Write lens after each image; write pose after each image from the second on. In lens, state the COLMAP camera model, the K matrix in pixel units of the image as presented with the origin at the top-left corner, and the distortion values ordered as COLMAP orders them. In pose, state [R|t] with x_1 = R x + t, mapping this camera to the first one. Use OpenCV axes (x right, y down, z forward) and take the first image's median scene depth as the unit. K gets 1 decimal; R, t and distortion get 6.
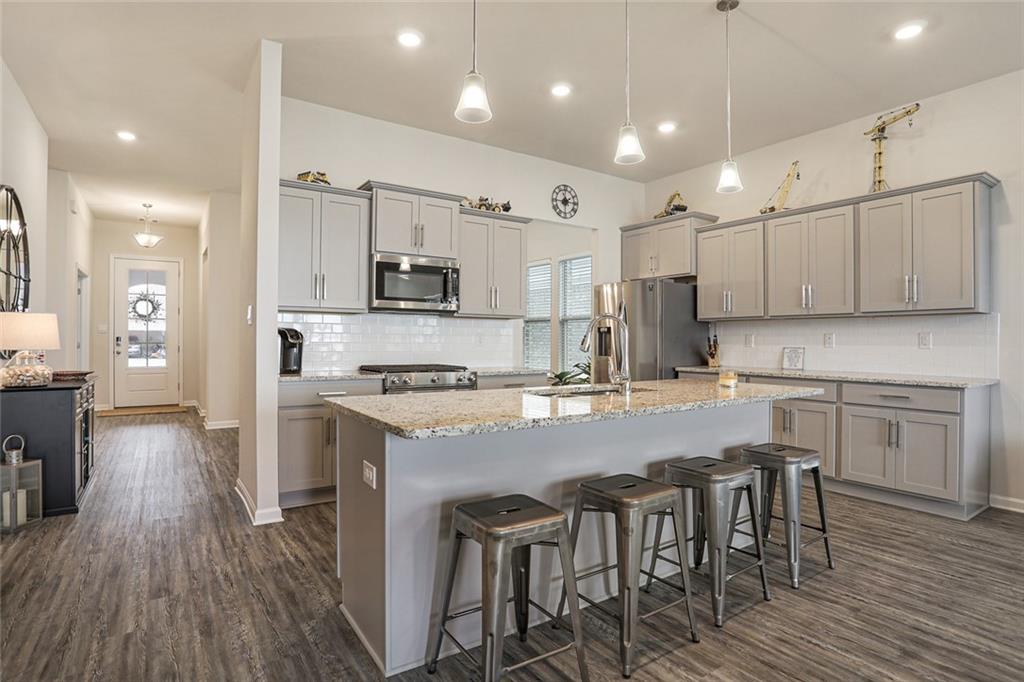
lens RADIAL K [[516.2, 0, 512.0], [0, 516.2, 341.0], [0, 0, 1]] dist [-0.057272, 0.019162]
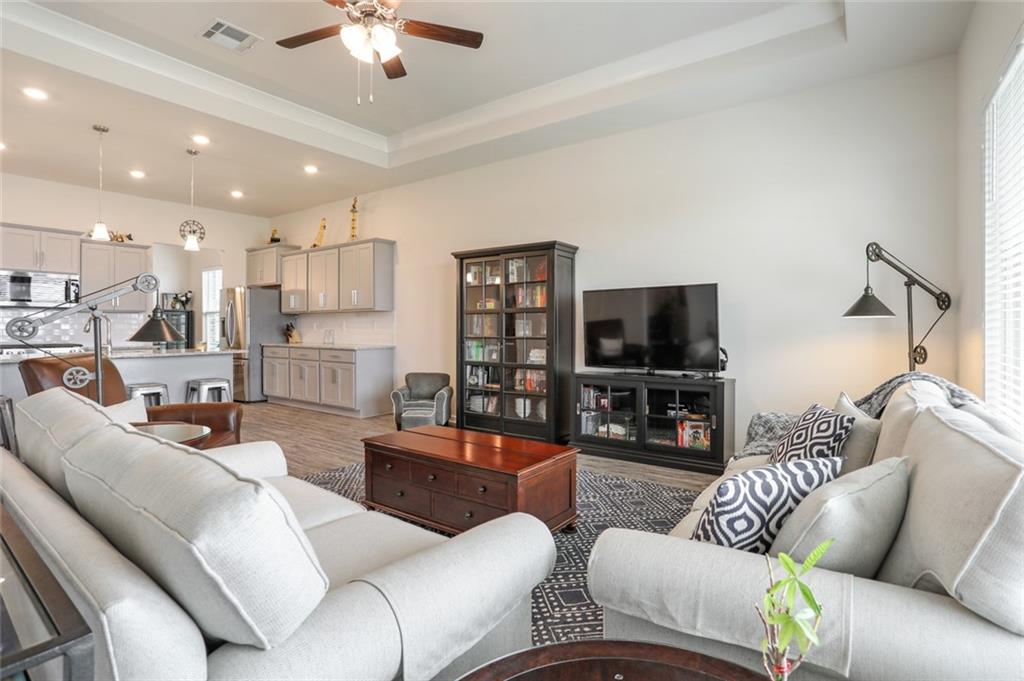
lens RADIAL K [[490.2, 0, 466.7], [0, 490.2, 324.8], [0, 0, 1]] dist [-0.000792, -0.000010]
pose [[0.958033, -0.011864, 0.286412, 0.539367], [0.010830, 0.999928, 0.005197, -0.007415], [-0.286453, -0.001877, 0.958092, -0.673327]]
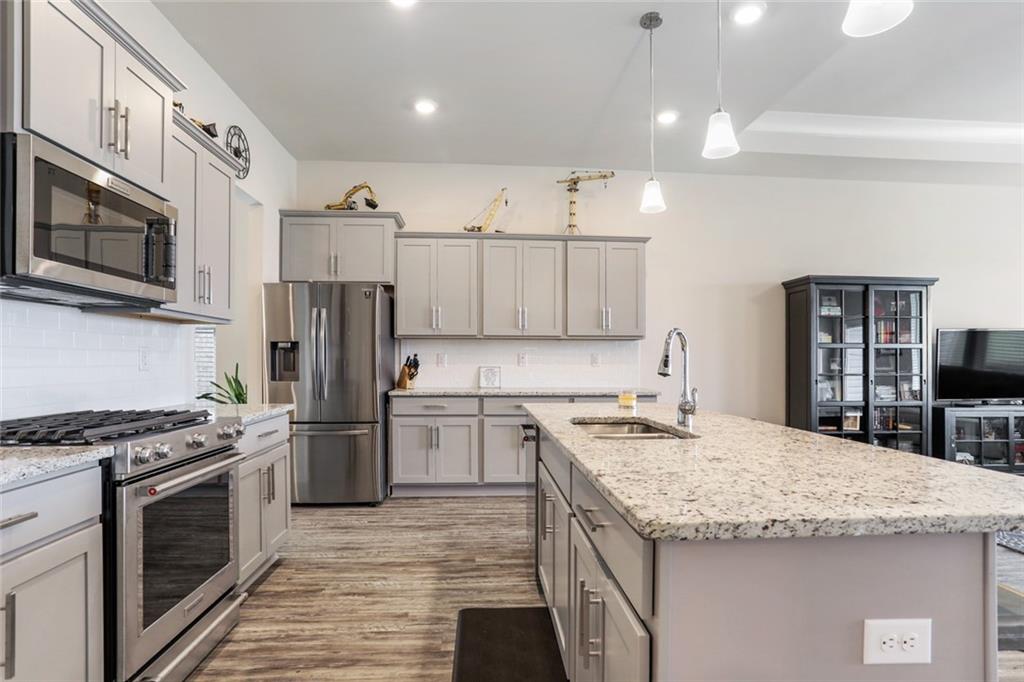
lens RADIAL K [[506.9, 0, 508.6], [0, 506.9, 369.4], [0, 0, 1]] dist [-0.059029, 0.000040]
pose [[0.518109, -0.018141, 0.855122, -0.321482], [-0.000128, 0.999773, 0.021287, -0.003365], [-0.855315, -0.011138, 0.517989, 0.439755]]
